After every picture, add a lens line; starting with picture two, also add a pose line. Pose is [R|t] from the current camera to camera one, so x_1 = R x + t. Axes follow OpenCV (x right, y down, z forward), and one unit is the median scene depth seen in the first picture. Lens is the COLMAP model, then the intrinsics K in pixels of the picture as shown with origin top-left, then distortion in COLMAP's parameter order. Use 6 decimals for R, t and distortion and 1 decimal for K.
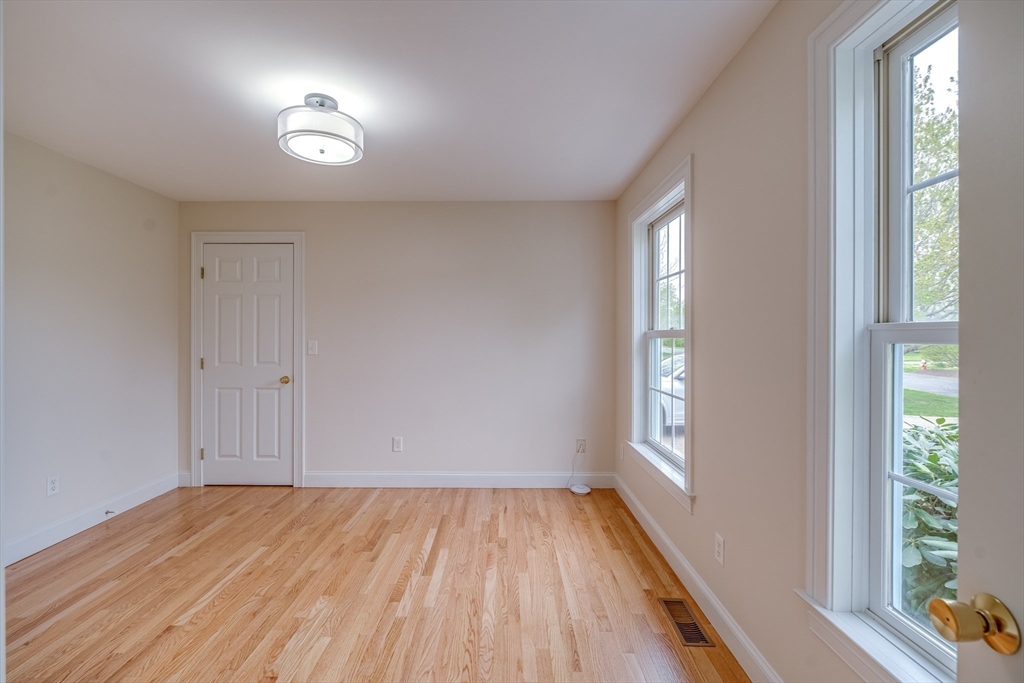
lens RADIAL K [[450.1, 0, 501.9], [0, 450.1, 337.9], [0, 0, 1]] dist [-0.000052, -0.002637]
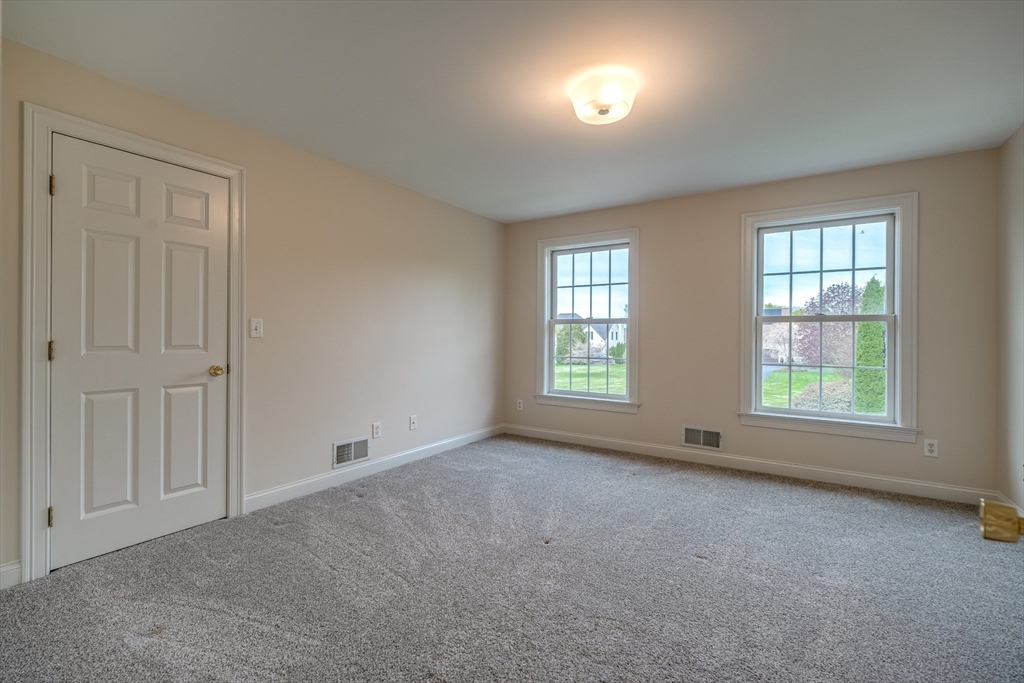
lens RADIAL K [[450.1, 0, 501.9], [0, 450.1, 337.9], [0, 0, 1]] dist [-0.000052, -0.002637]
pose [[0.546969, 0.002966, 0.837148, -0.824228], [-0.006089, 0.999981, 0.000436, 0.038254], [-0.837131, -0.005336, 0.546977, 0.243228]]
